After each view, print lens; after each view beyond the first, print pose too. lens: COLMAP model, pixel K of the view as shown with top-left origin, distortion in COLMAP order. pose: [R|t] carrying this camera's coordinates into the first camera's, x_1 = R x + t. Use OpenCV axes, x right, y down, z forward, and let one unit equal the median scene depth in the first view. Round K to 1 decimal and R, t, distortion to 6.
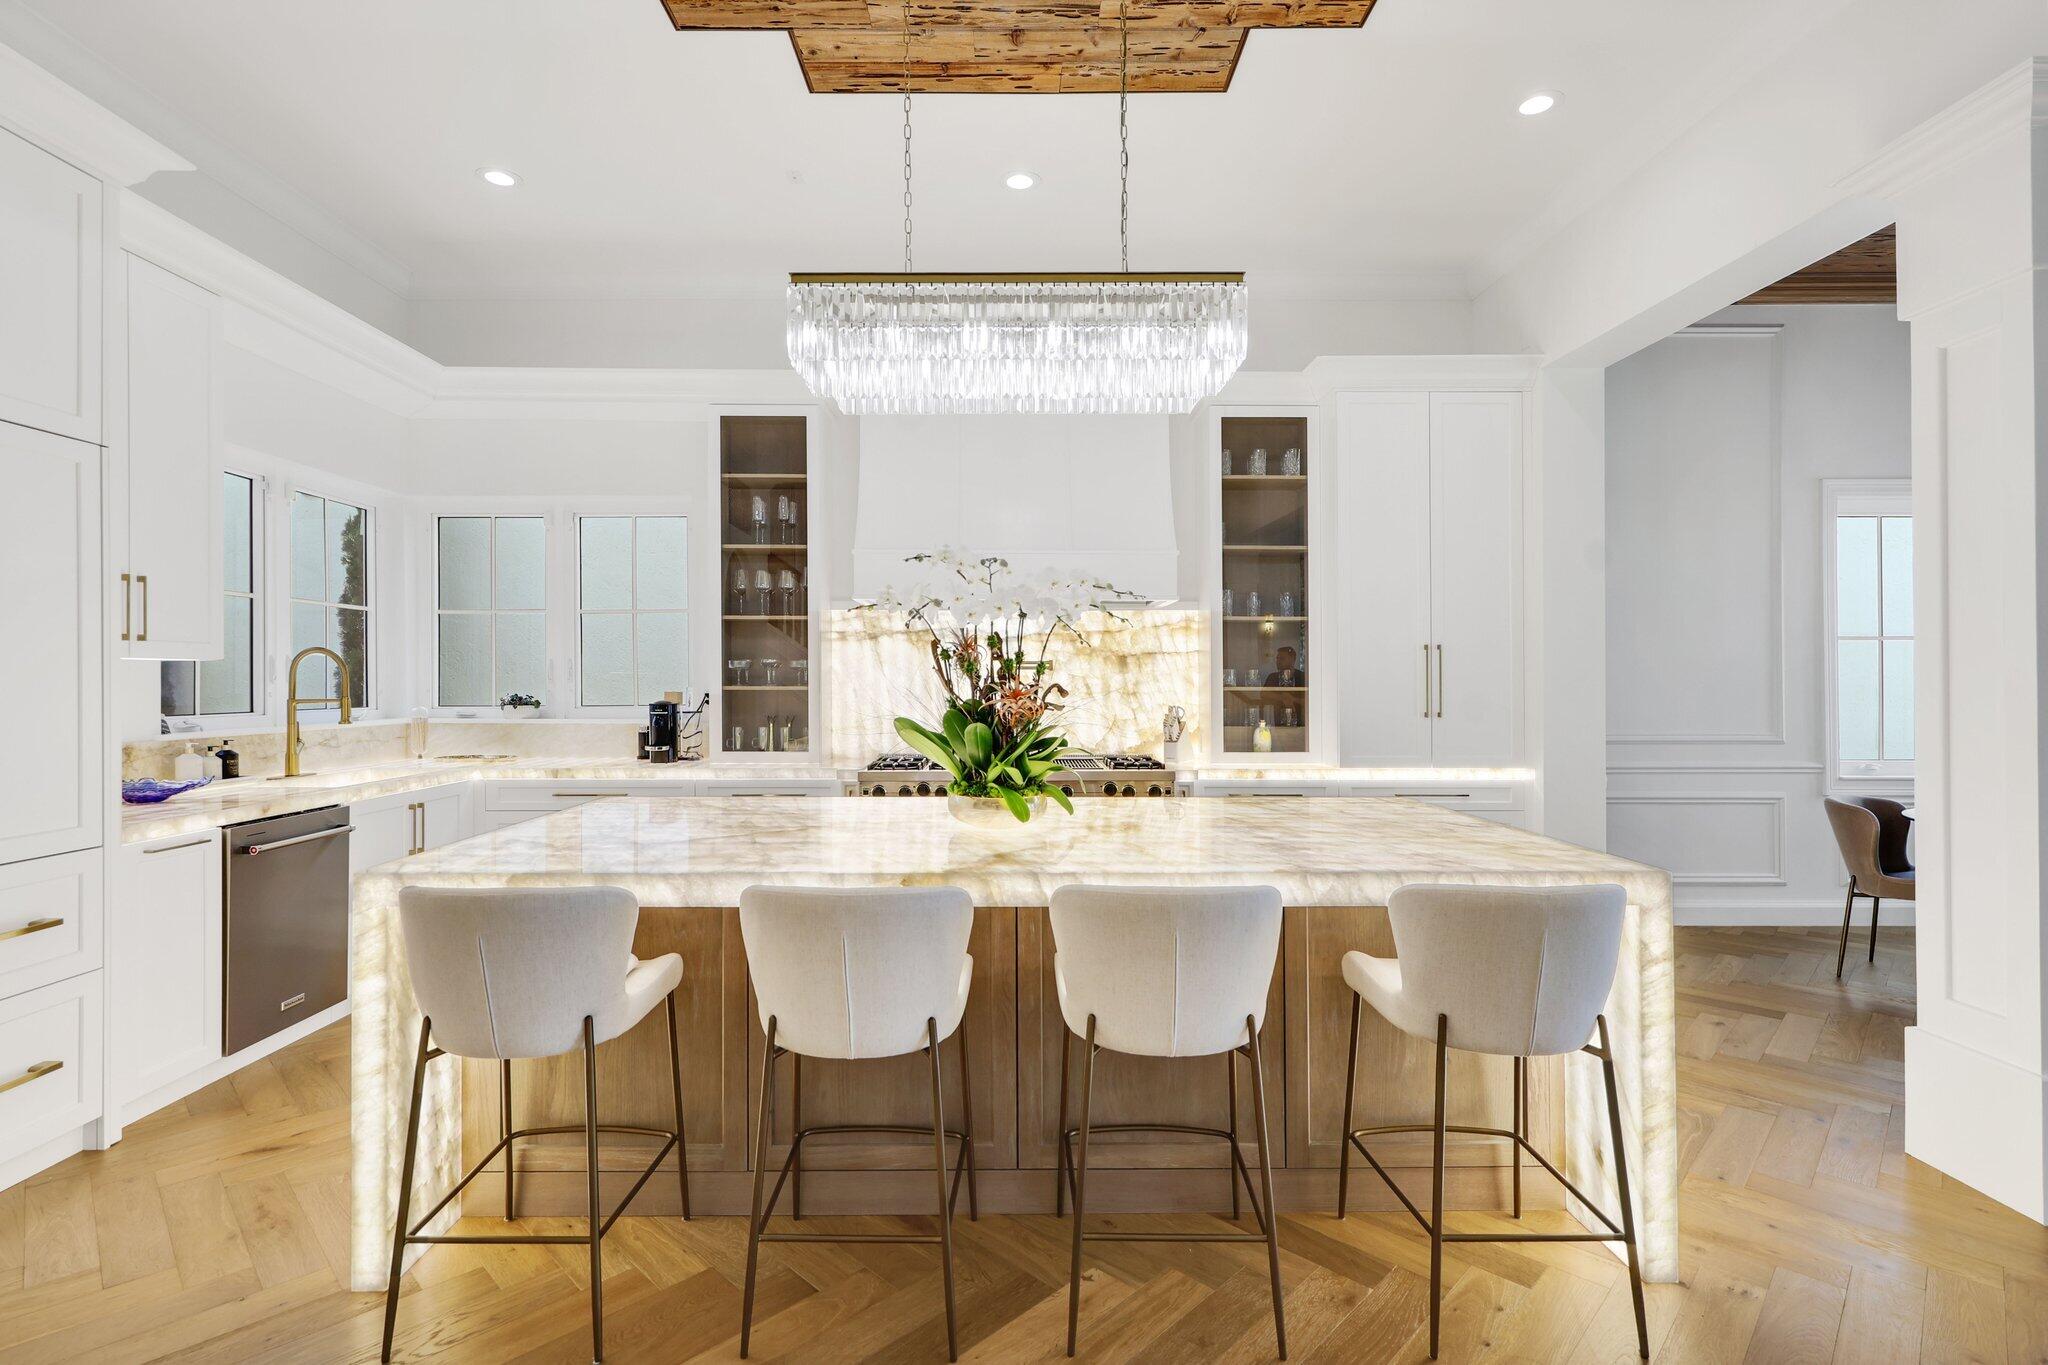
lens RADIAL K [[978.5, 0, 1024.0], [0, 978.5, 682.5], [0, 0, 1]] dist [-0.000820, 0.025221]
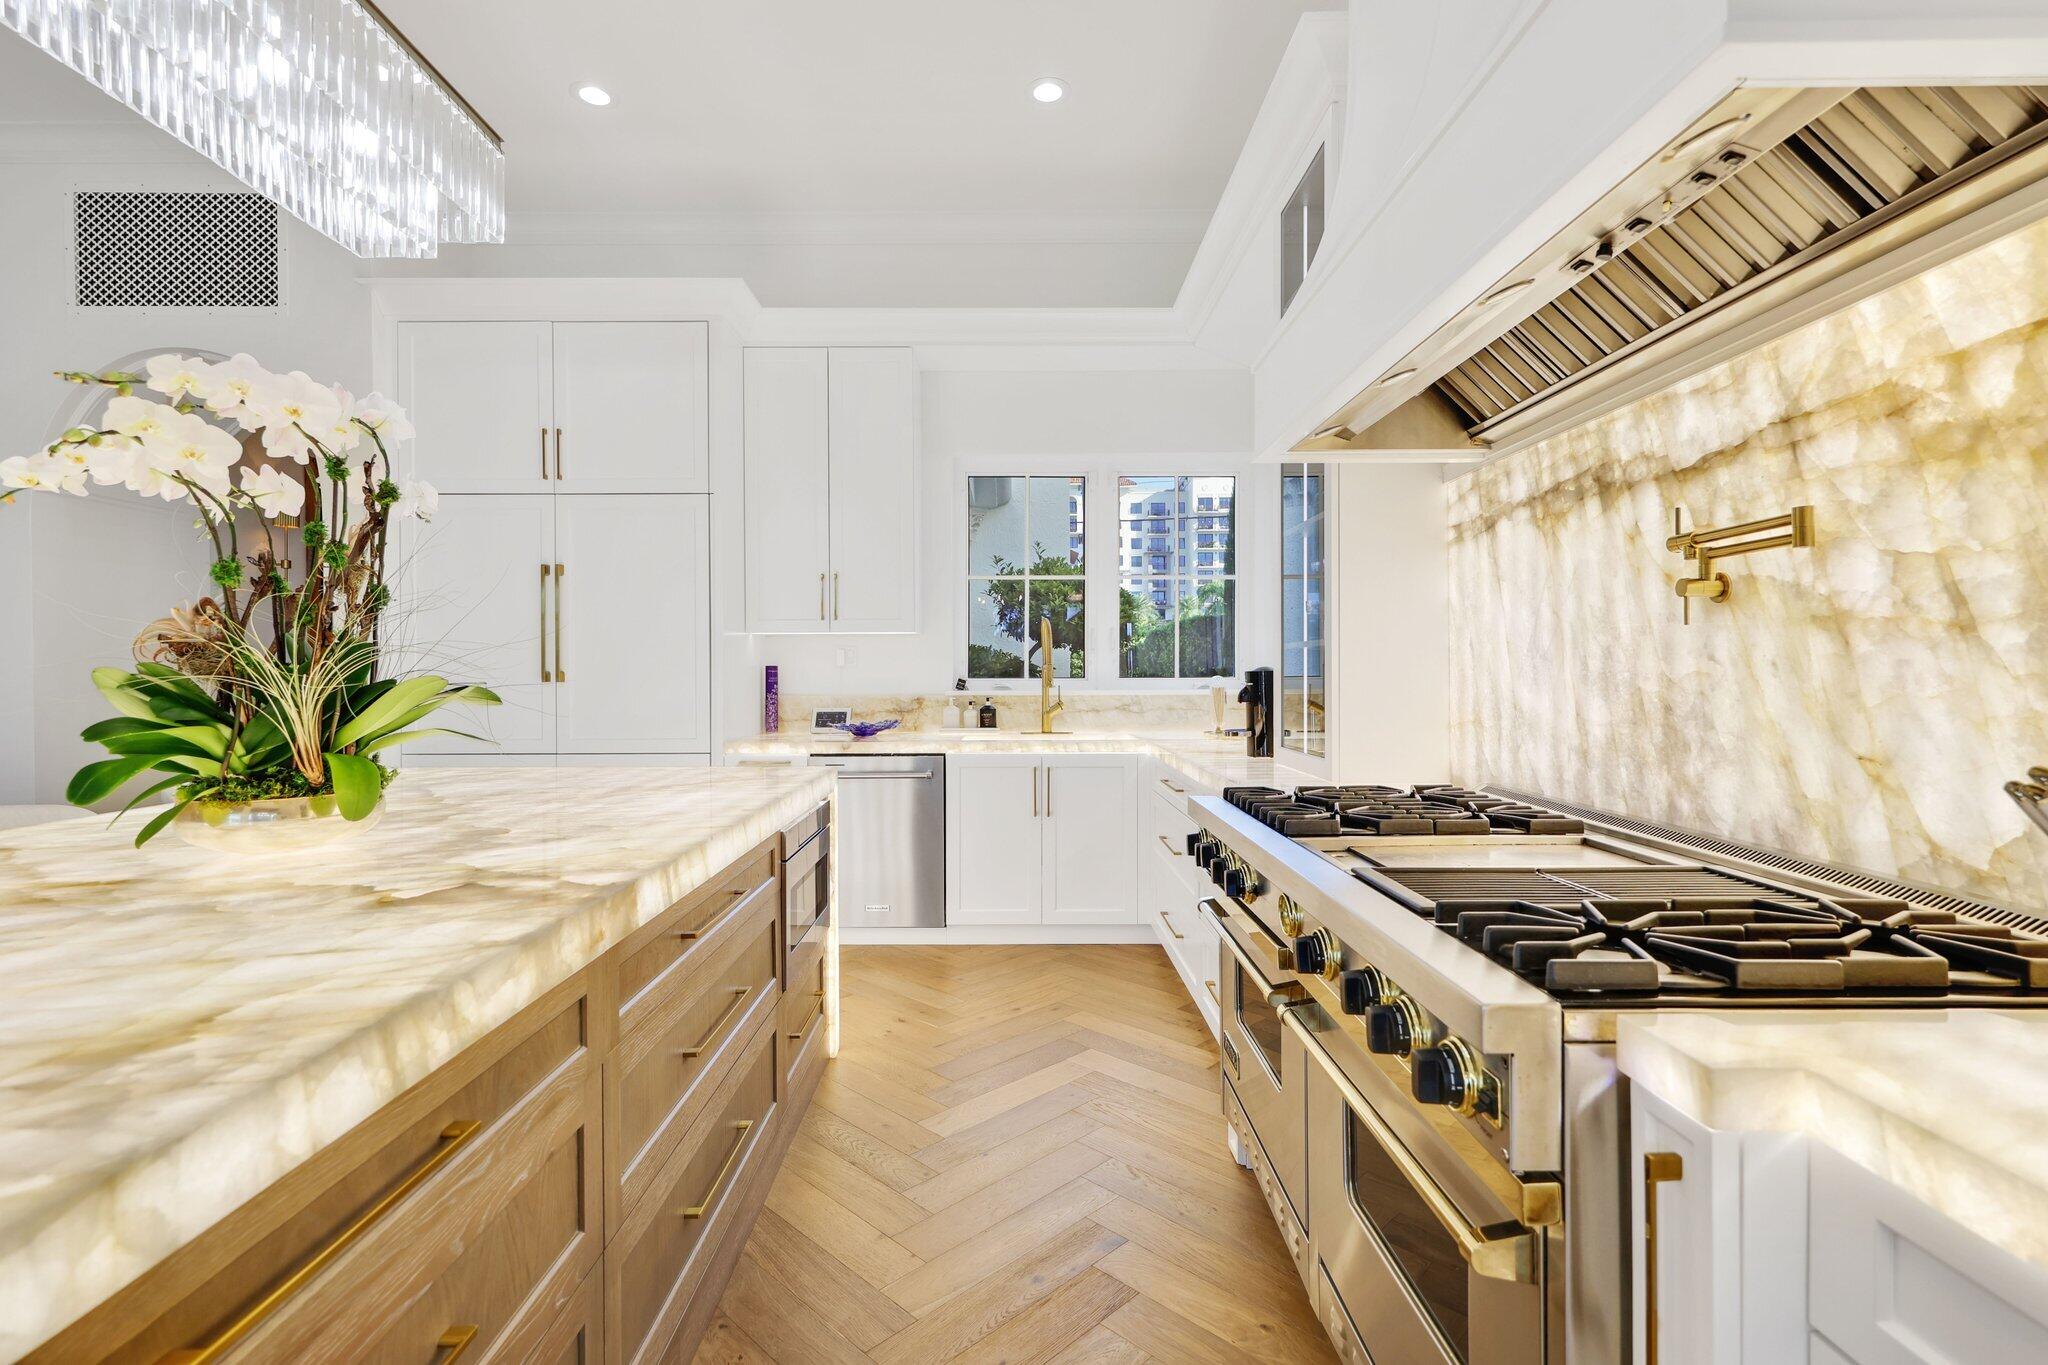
lens RADIAL K [[978.5, 0, 1024.0], [0, 978.5, 682.5], [0, 0, 1]] dist [-0.000820, 0.025221]
pose [[-0.025585, 0.006794, -0.999650, 0.305629], [0.000475, 0.999977, 0.006784, 0.023216], [0.999673, -0.000301, -0.025587, 0.794901]]
